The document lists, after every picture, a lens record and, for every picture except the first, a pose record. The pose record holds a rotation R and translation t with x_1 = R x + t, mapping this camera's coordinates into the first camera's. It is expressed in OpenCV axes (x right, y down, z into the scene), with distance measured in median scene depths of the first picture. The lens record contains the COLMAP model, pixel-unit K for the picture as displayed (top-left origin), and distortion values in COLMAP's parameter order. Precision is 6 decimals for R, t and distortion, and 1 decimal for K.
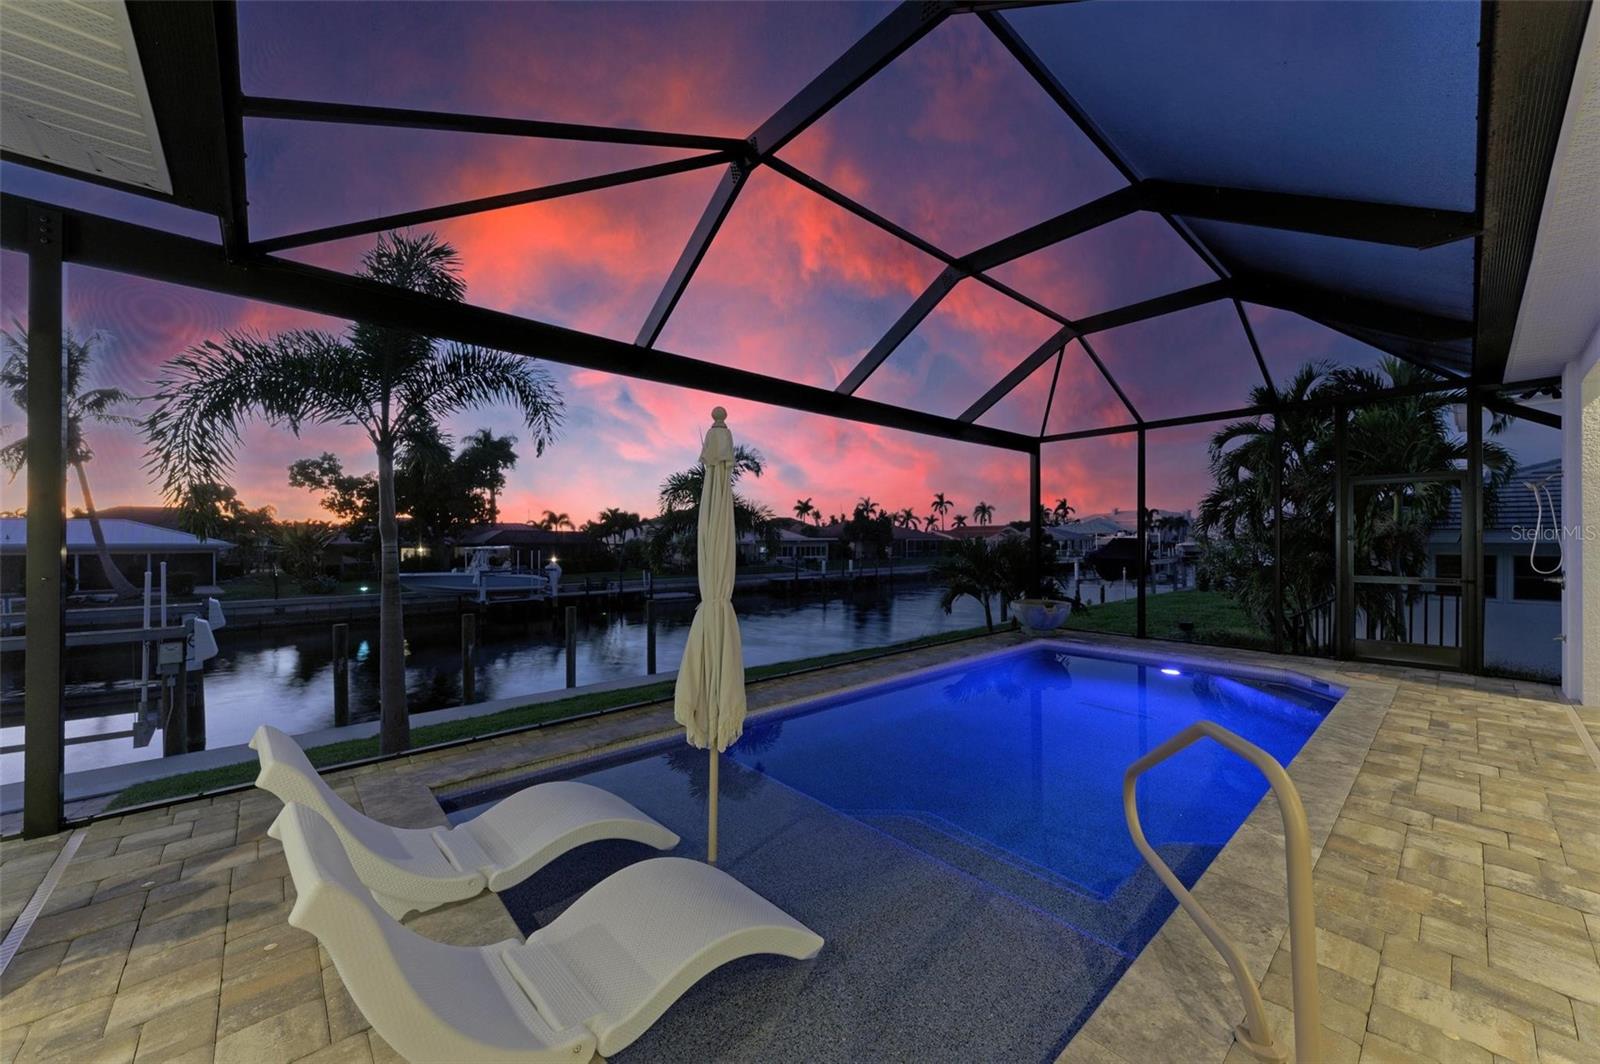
lens RADIAL K [[574.3, 0, 765.3], [0, 574.3, 537.4], [0, 0, 1]] dist [0.008755, -0.002022]
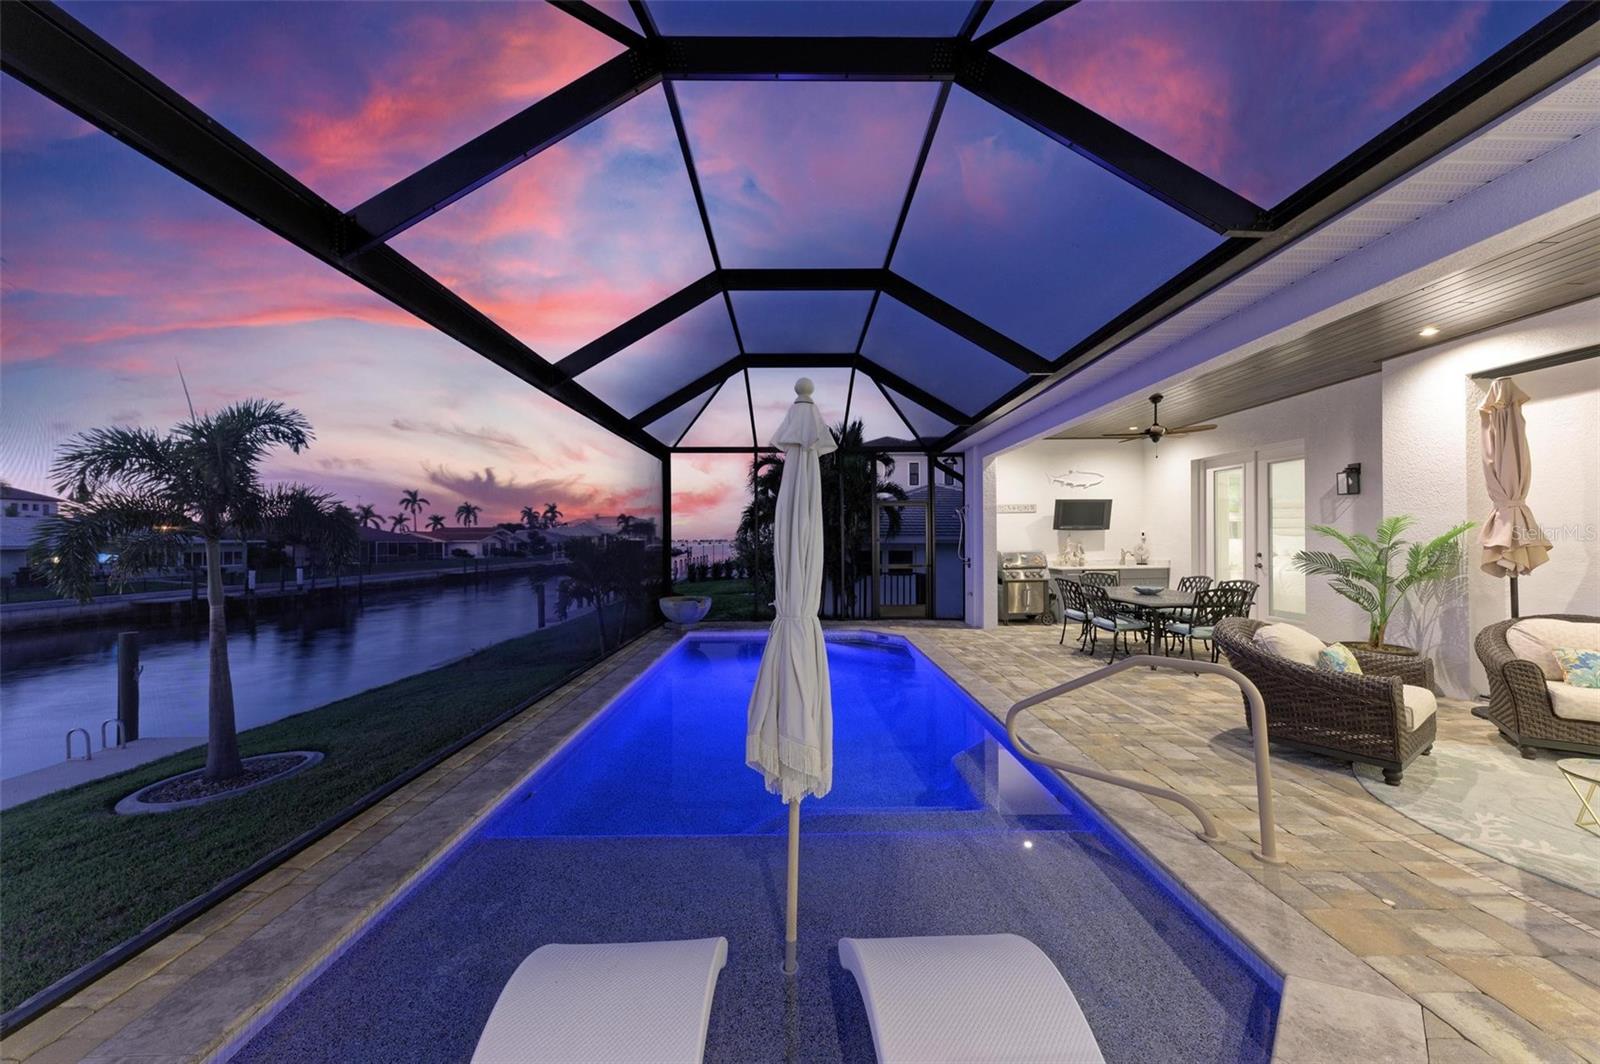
lens RADIAL K [[574.3, 0, 791.9], [0, 574.3, 525.2], [0, 0, 1]] dist [0.008755, -0.002022]
pose [[0.641552, 0.024685, 0.766682, -0.104907], [-0.004973, 0.999595, -0.028023, 0.002308], [-0.767064, 0.014165, 0.641415, 0.072538]]
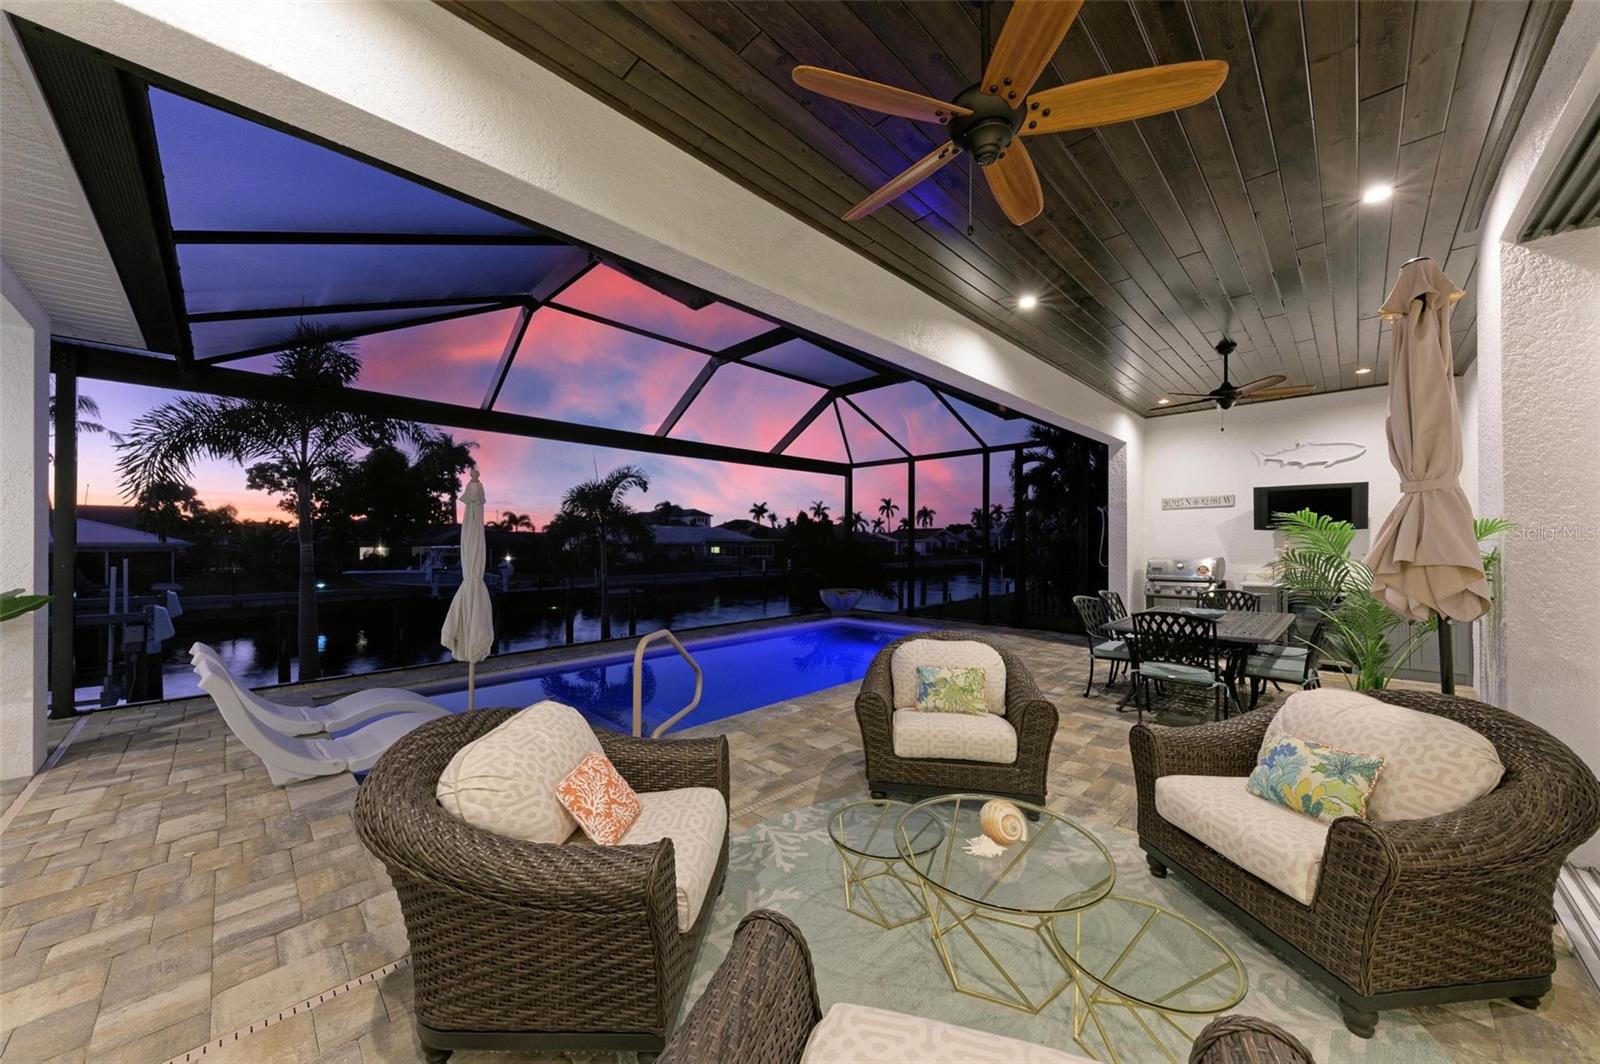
lens RADIAL K [[574.3, 0, 798.4], [0, 574.3, 537.3], [0, 0, 1]] dist [0.008755, -0.002022]
pose [[0.998039, 0.004288, 0.062451, 0.116087], [-0.004286, 0.999991, -0.000170, -0.003138], [-0.062452, -0.000098, 0.998048, -0.120861]]
